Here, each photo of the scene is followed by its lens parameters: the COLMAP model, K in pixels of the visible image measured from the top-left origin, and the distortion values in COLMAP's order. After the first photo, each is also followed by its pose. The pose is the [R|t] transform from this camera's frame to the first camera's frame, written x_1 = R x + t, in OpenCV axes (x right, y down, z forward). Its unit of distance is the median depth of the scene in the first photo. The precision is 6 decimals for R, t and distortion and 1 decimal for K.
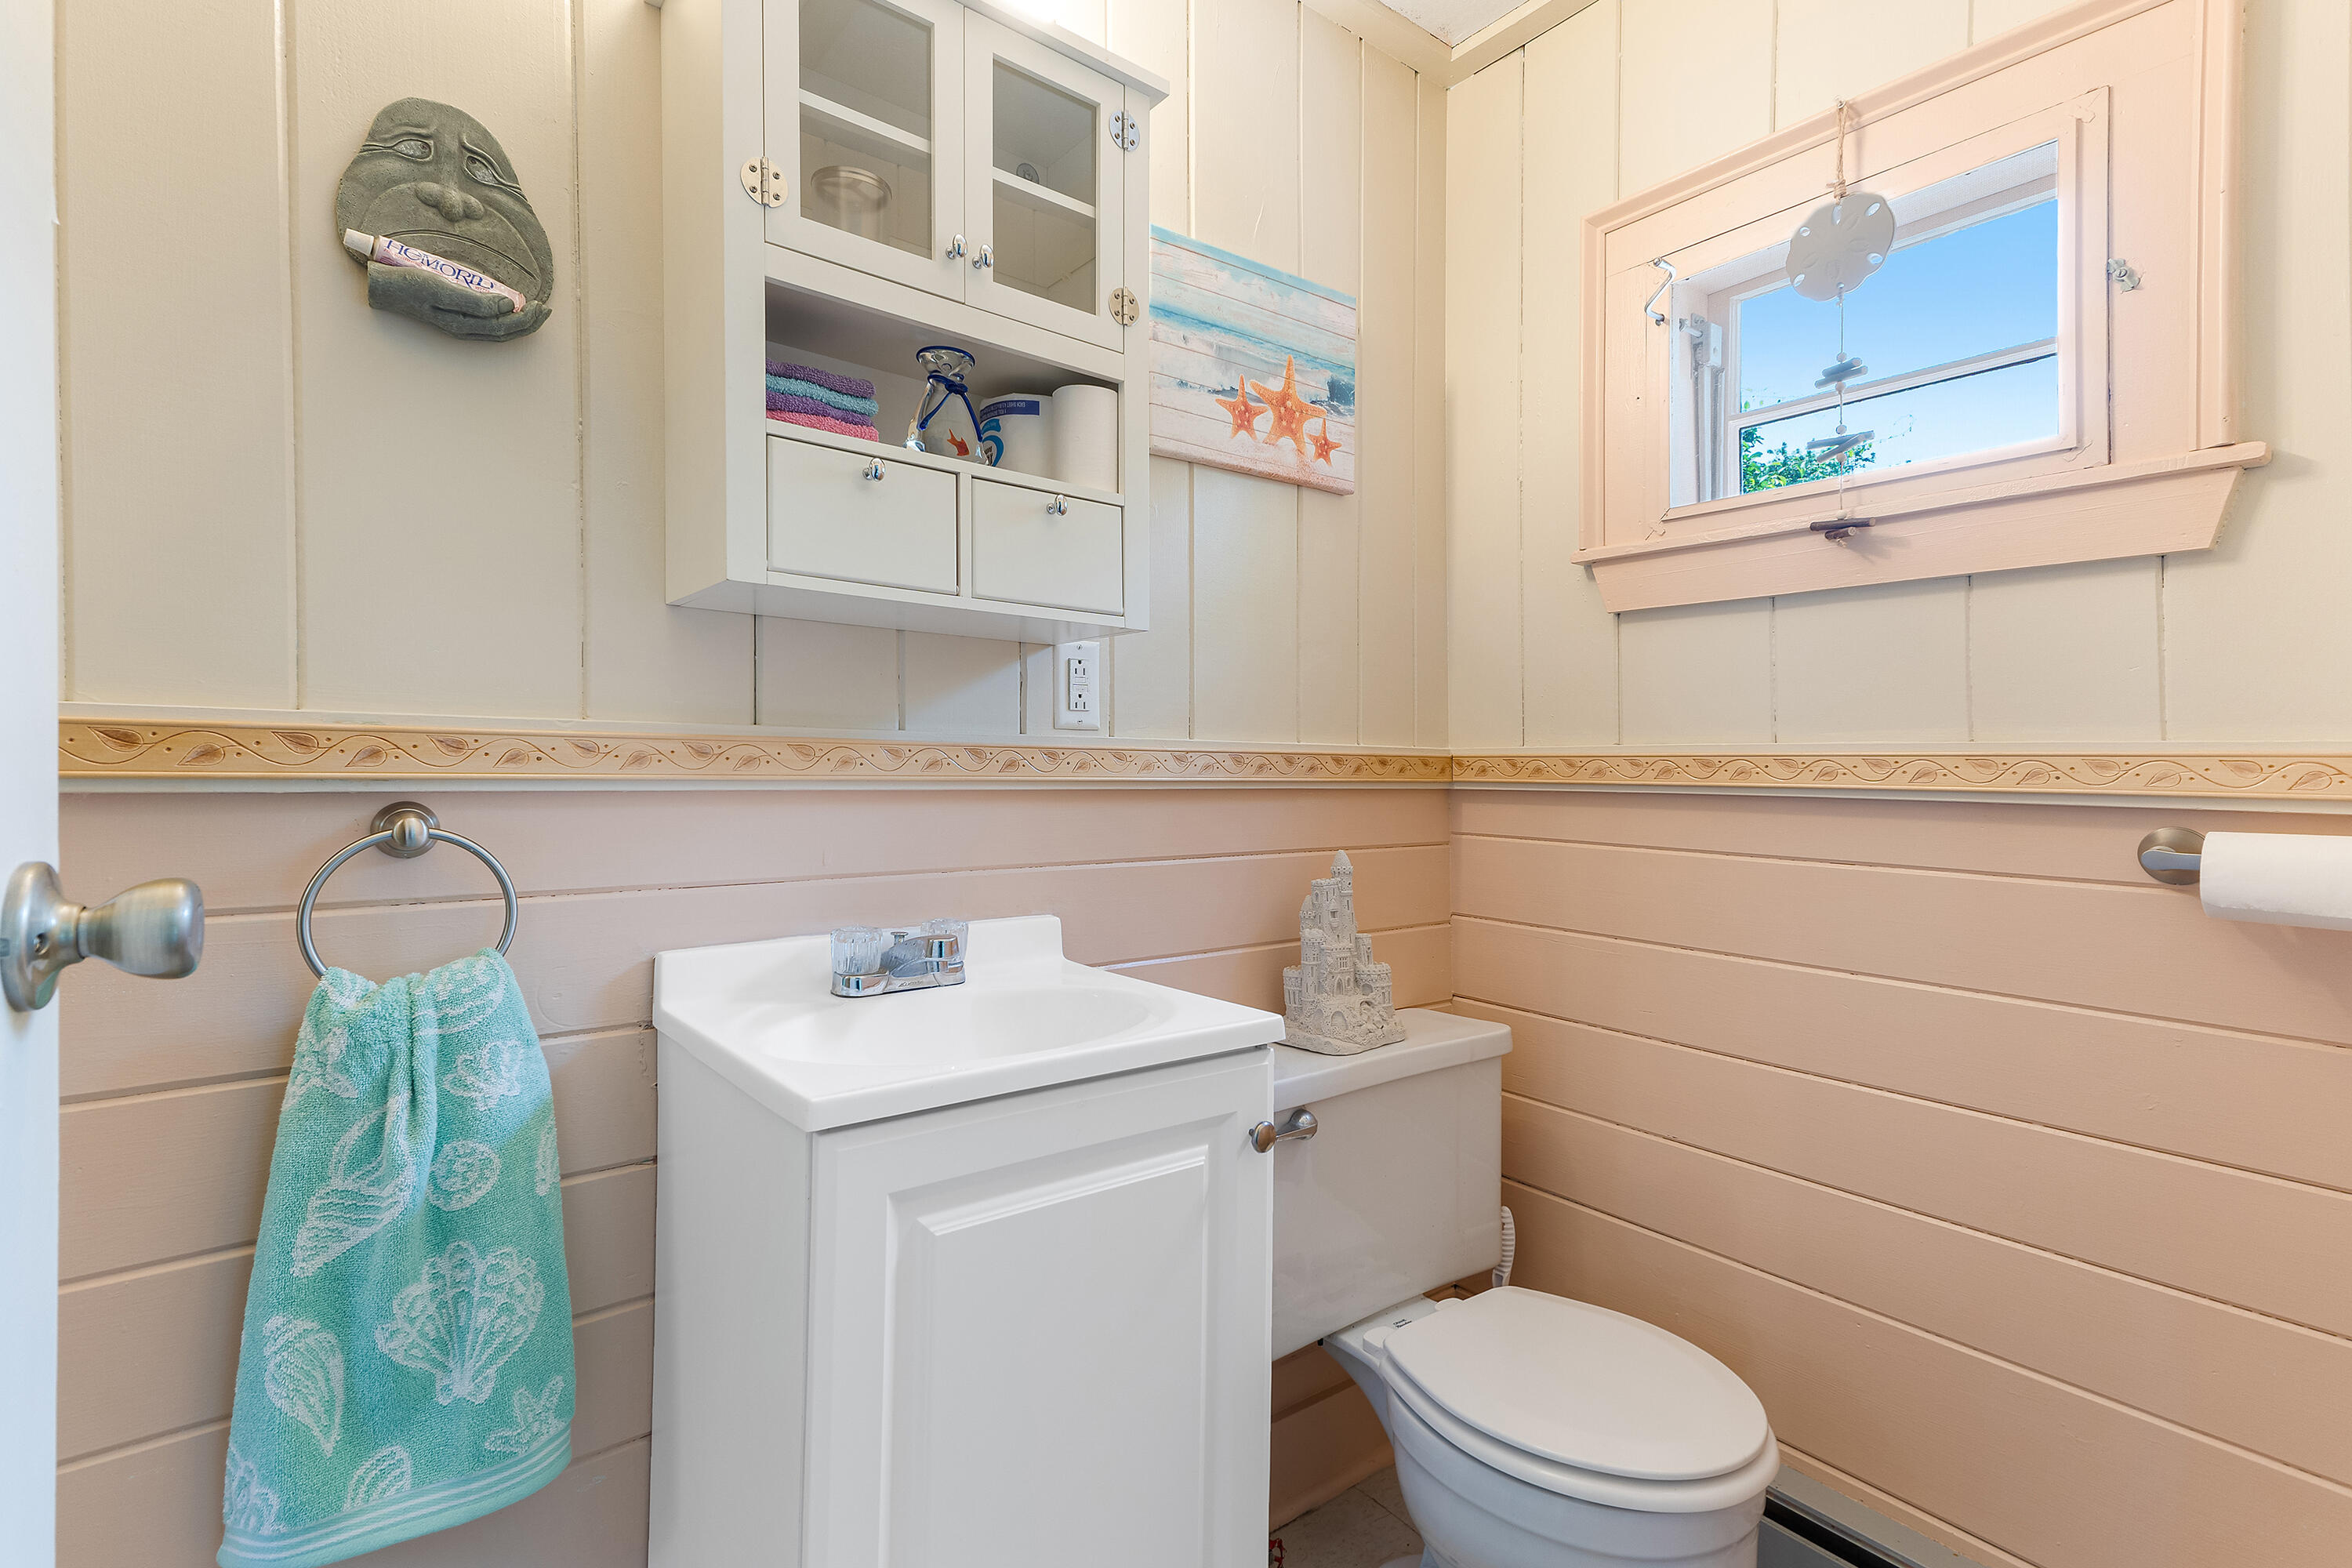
lens RADIAL K [[1214.1, 0, 1176.6], [0, 1214.1, 727.7], [0, 0, 1]] dist [-0.000172, -0.000055]
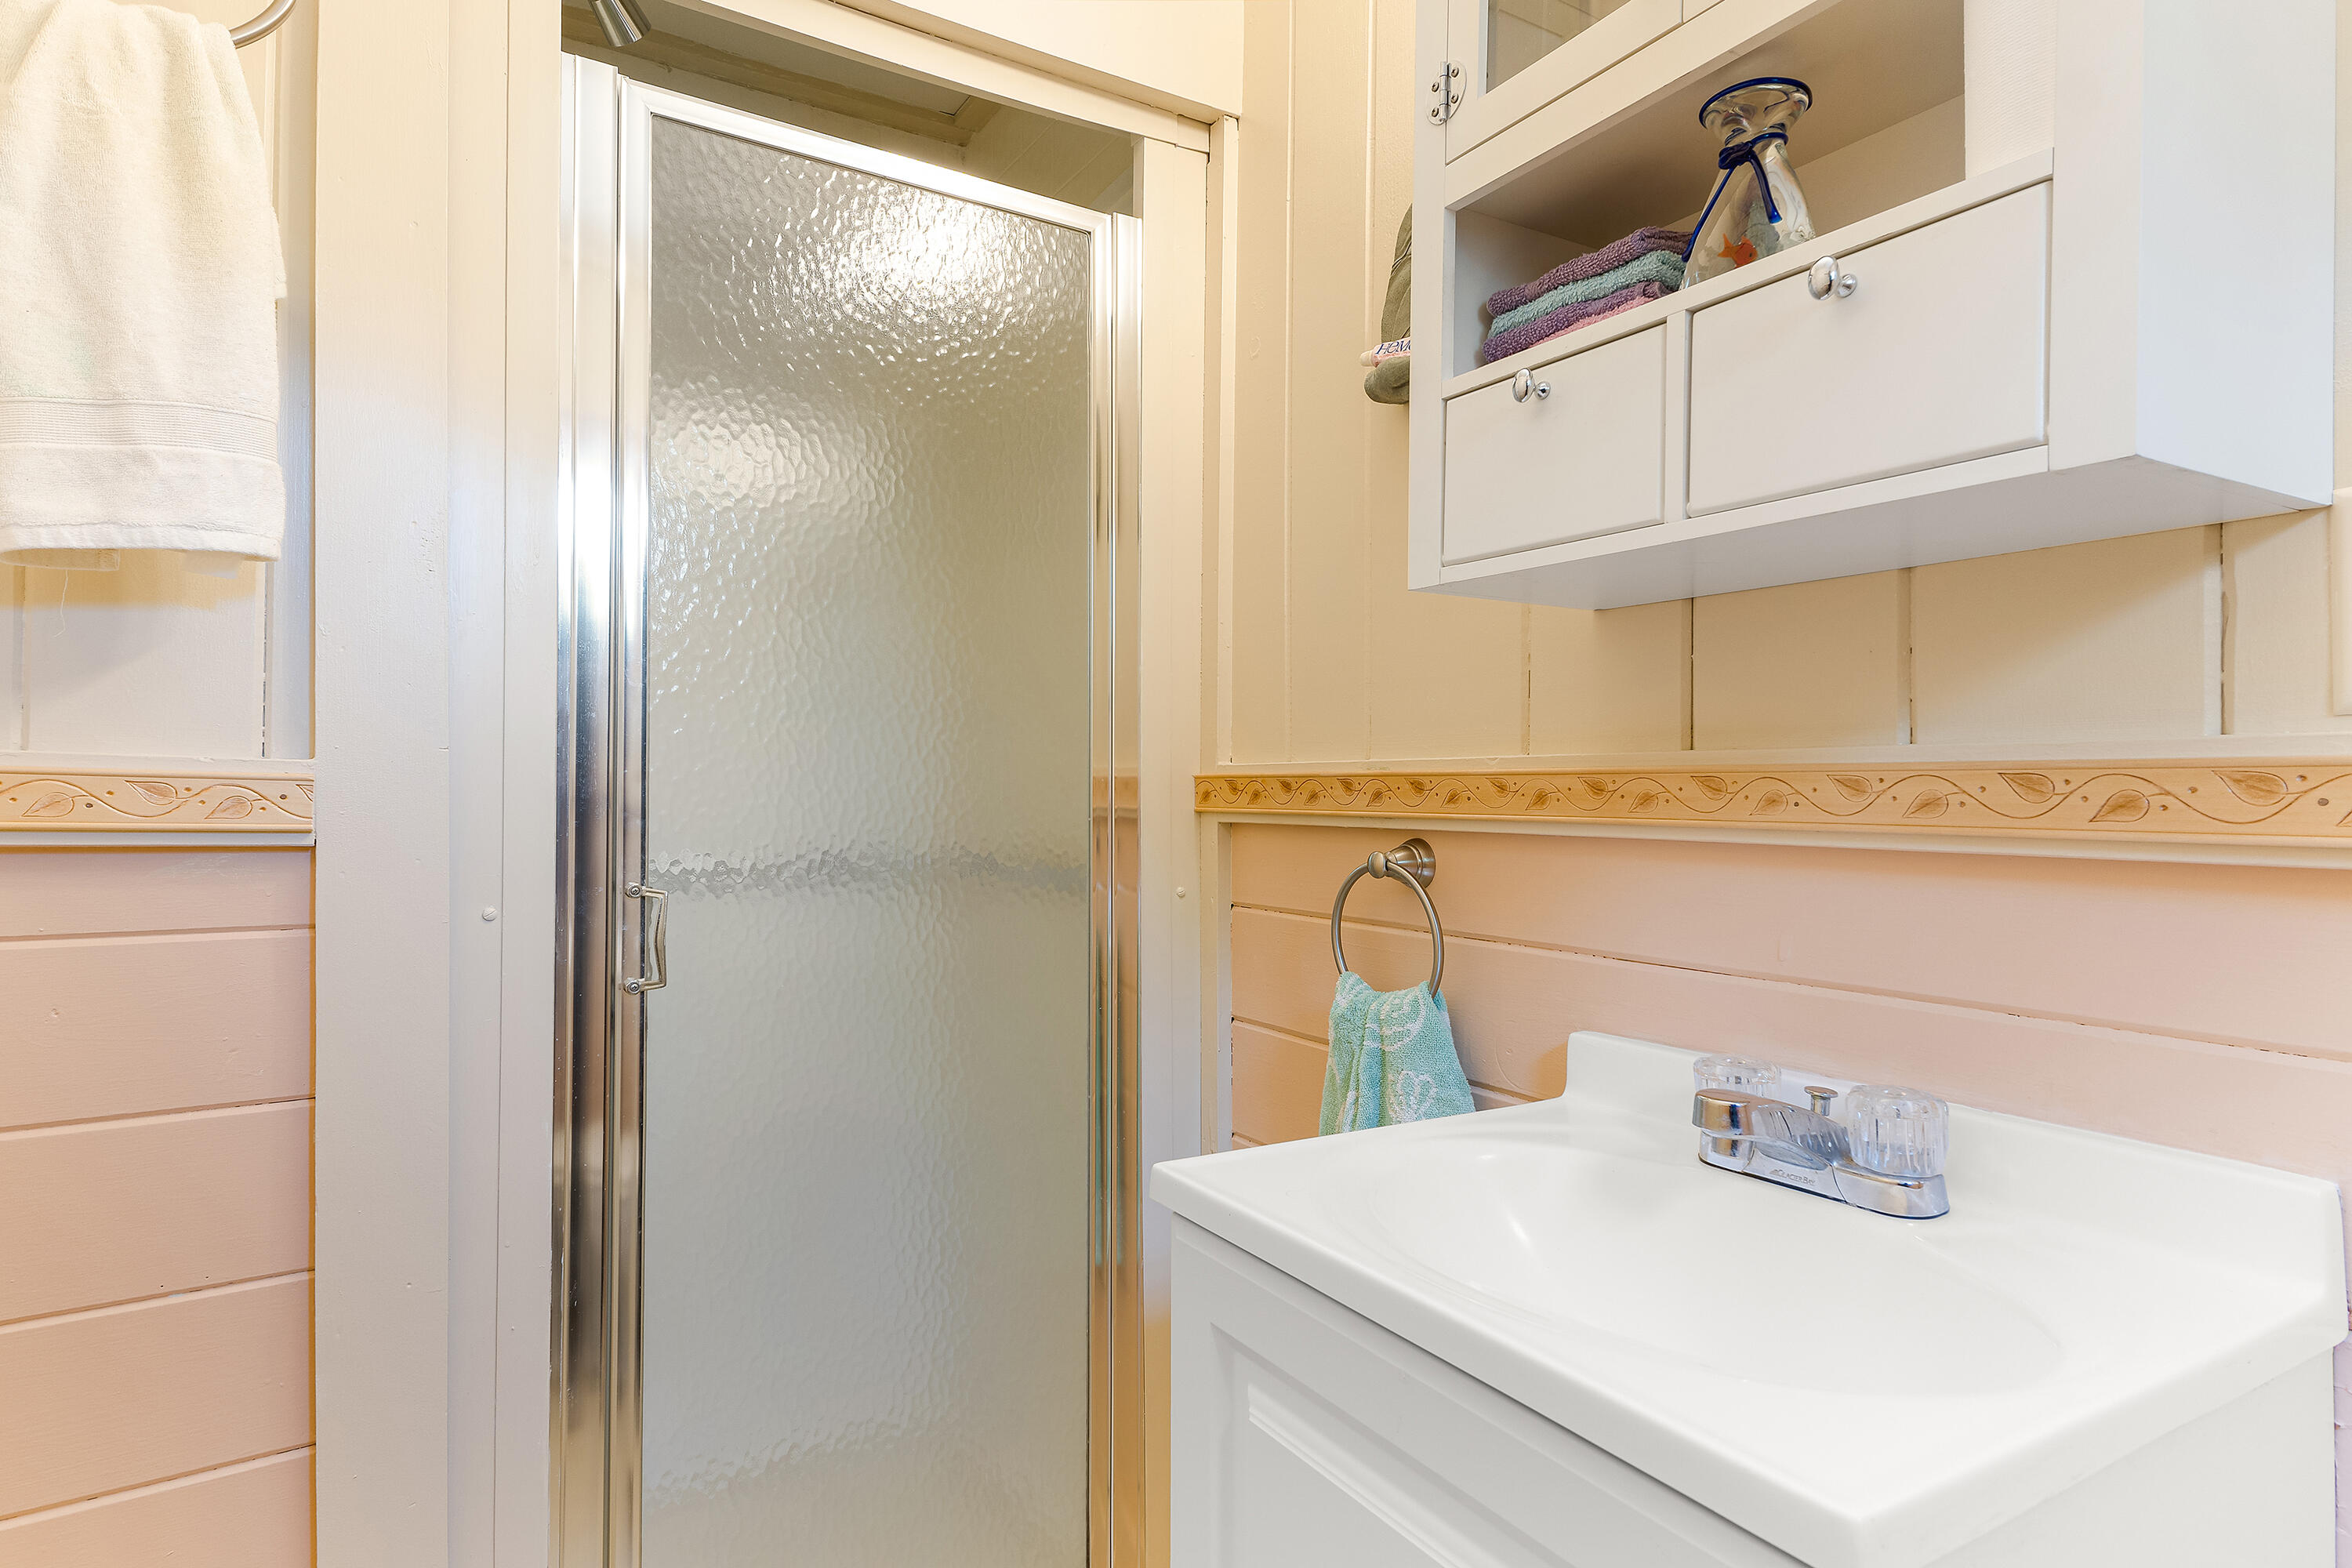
lens RADIAL K [[1264.8, 0, 1159.3], [0, 1264.8, 768.2], [0, 0, 1]] dist [0.050377, 0.001040]
pose [[-0.183273, -0.031718, -0.982550, 0.506473], [0.025111, 0.999002, -0.036933, 0.031261], [0.982741, -0.031441, -0.182293, 0.908171]]
